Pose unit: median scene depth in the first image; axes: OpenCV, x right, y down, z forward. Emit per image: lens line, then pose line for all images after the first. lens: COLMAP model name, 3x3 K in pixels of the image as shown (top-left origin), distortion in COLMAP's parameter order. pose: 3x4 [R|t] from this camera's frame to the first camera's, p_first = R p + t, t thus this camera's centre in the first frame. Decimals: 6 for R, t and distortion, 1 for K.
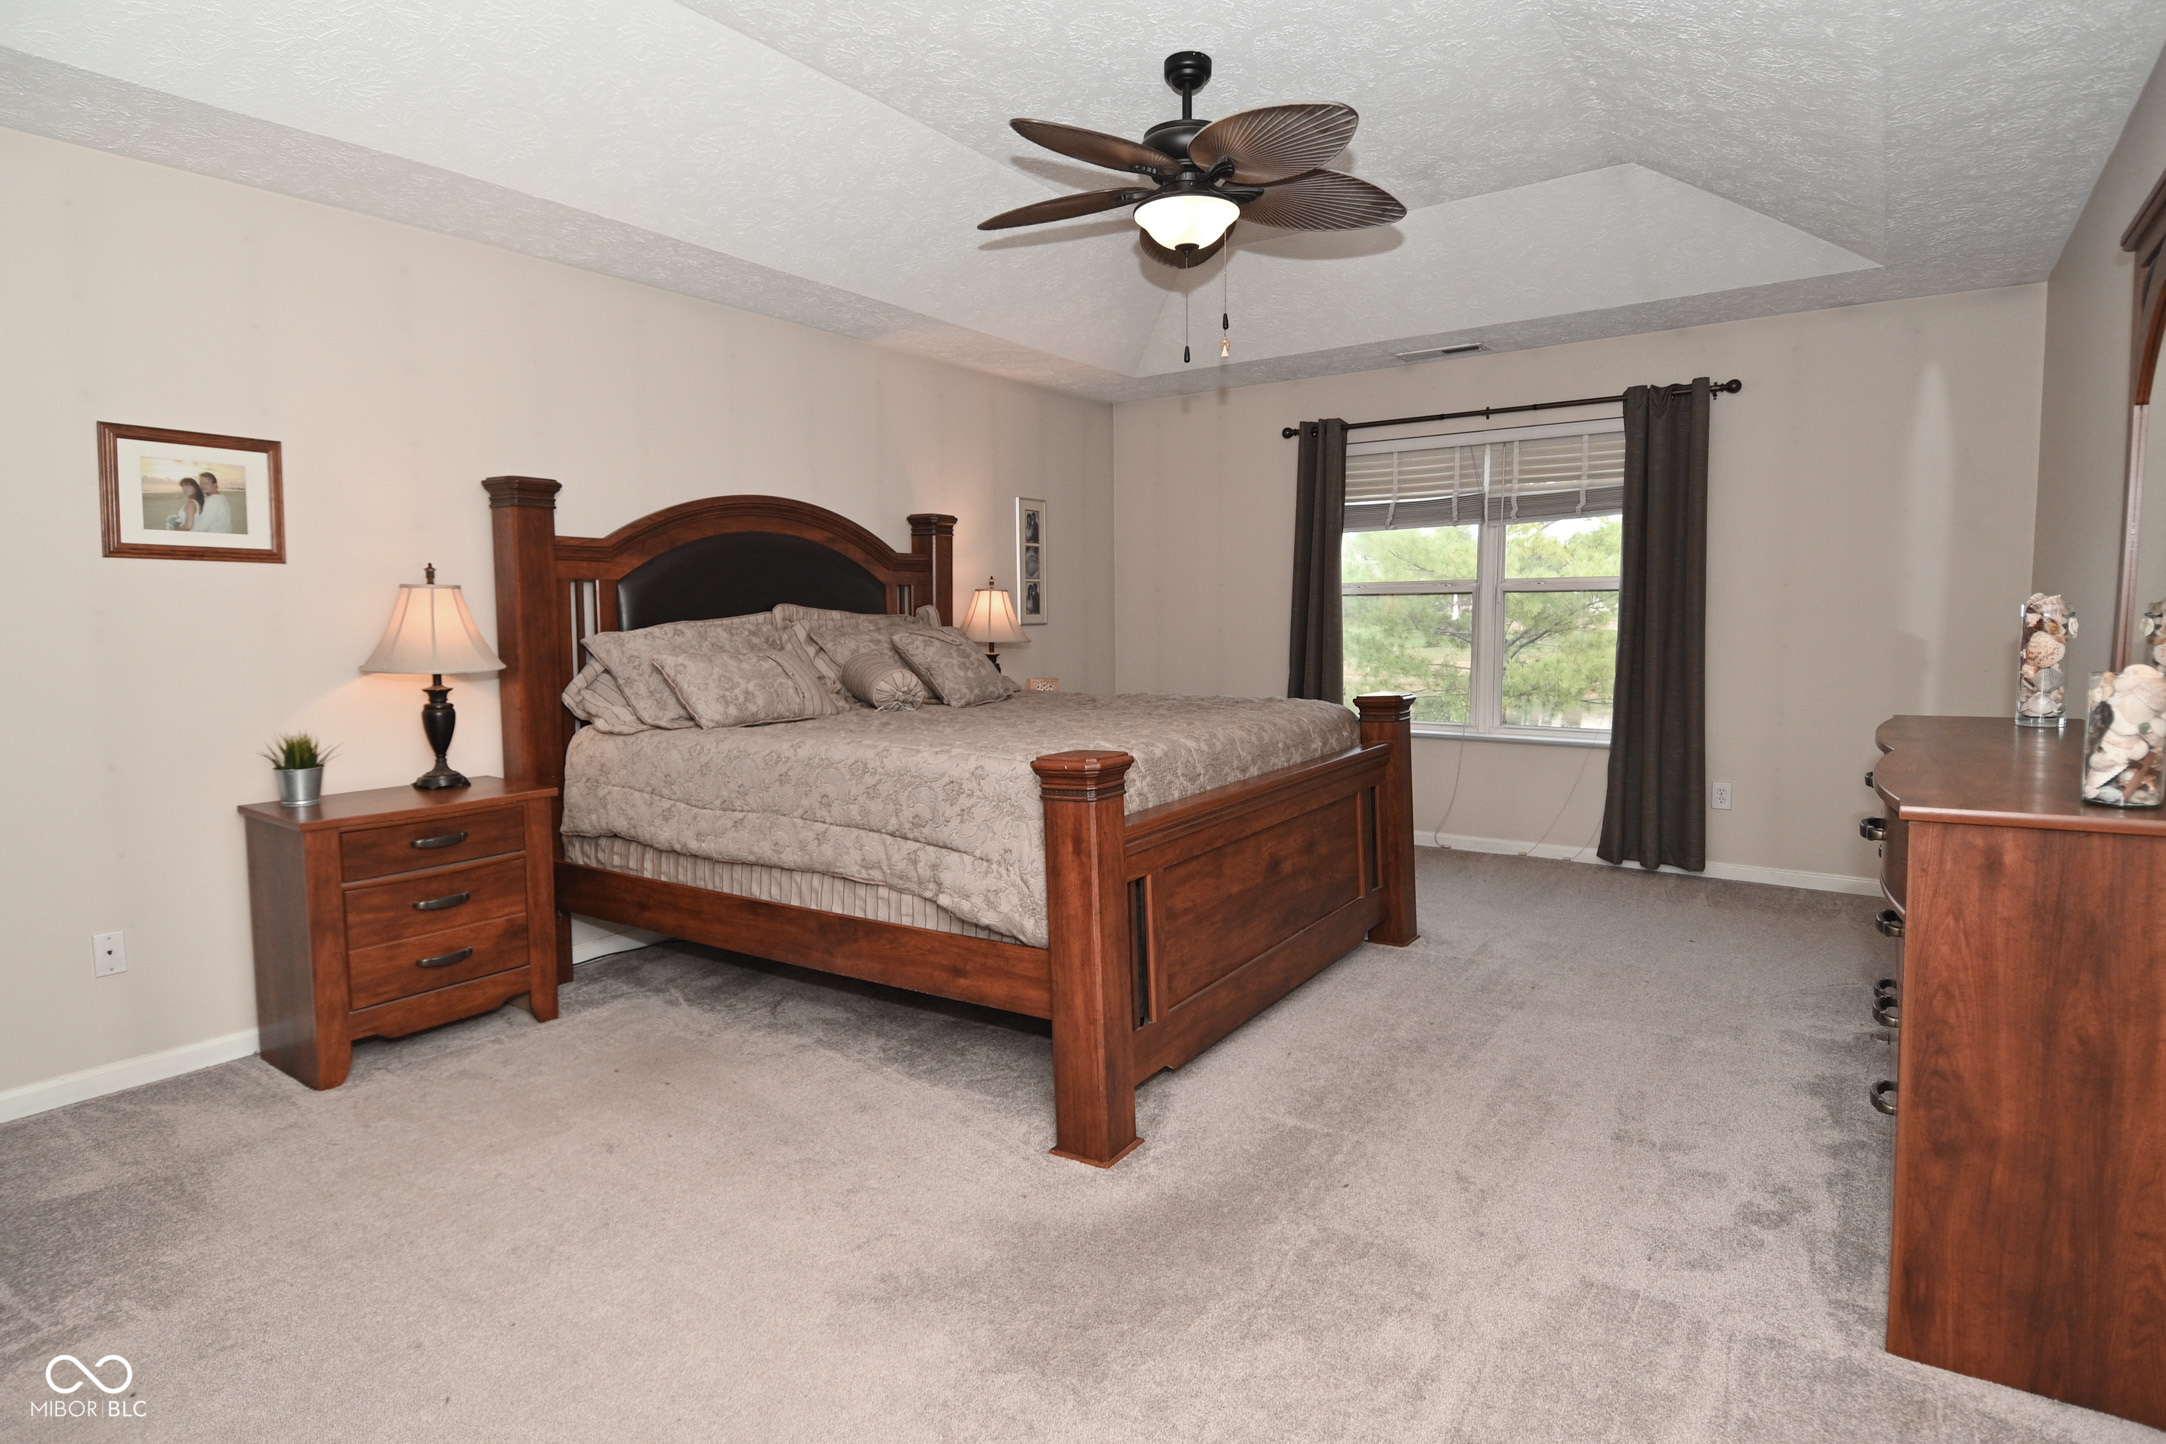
lens RADIAL K [[1143.2, 0, 1083.0], [0, 1143.2, 722.0], [0, 0, 1]] dist [0.002831, -0.025972]
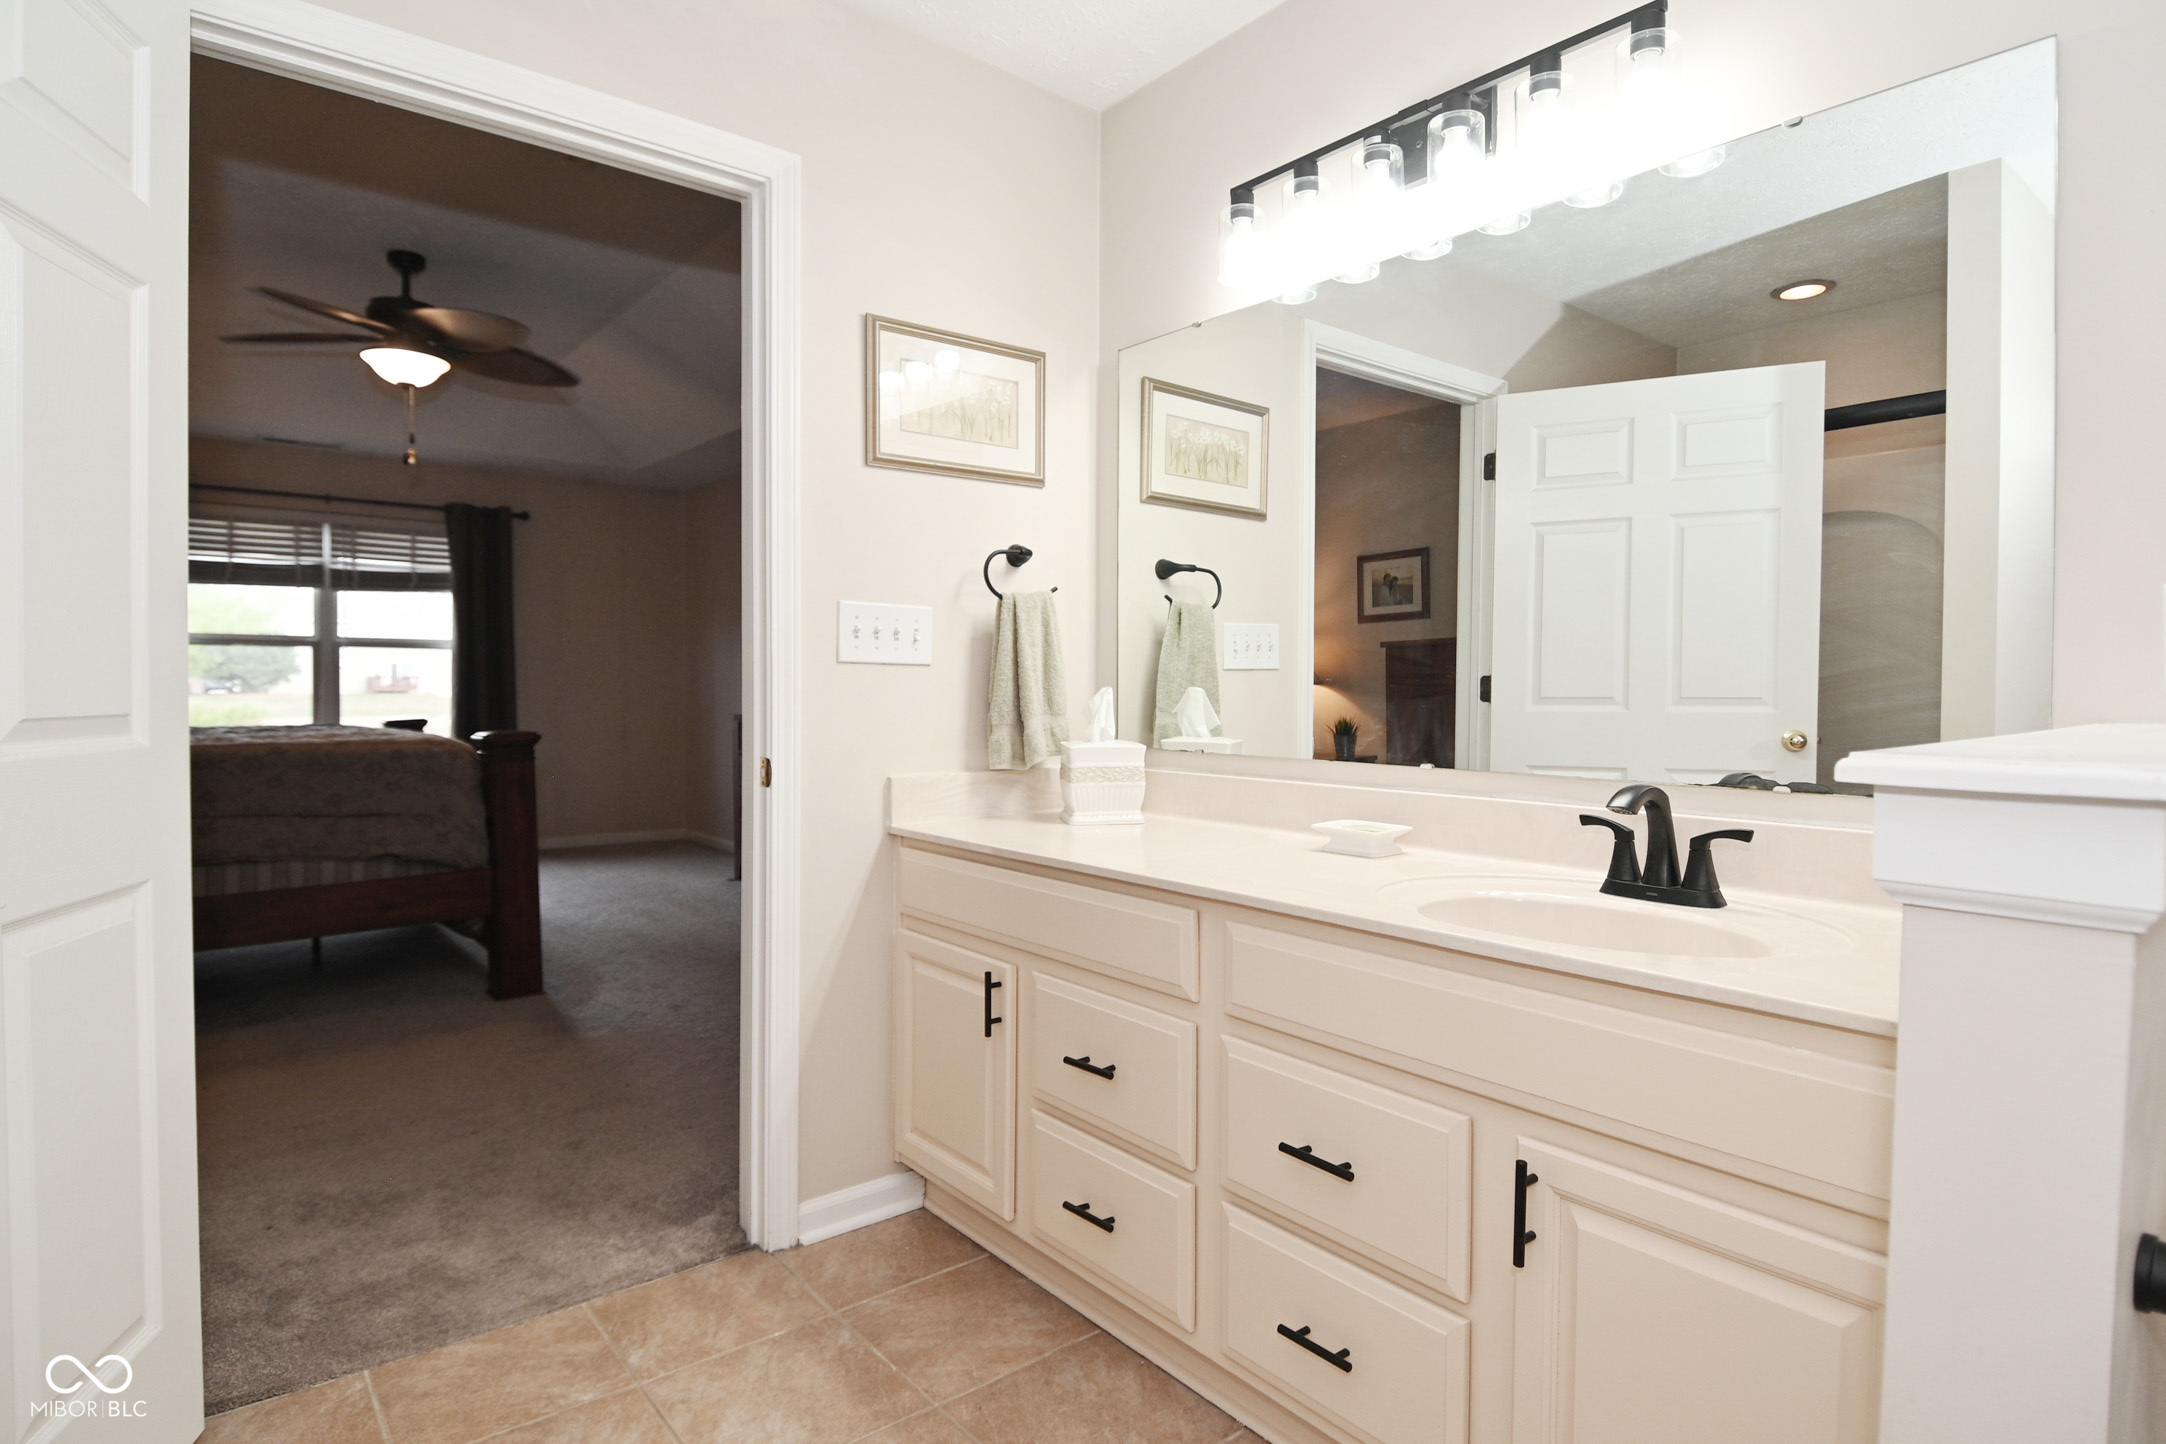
lens RADIAL K [[1143.2, 0, 1083.0], [0, 1143.2, 722.0], [0, 0, 1]] dist [0.002831, -0.025972]
pose [[0.285785, -0.012608, 0.958211, -0.720161], [0.080622, 0.996685, -0.010931, 0.052265], [-0.954896, 0.080377, 0.285854, -0.105819]]
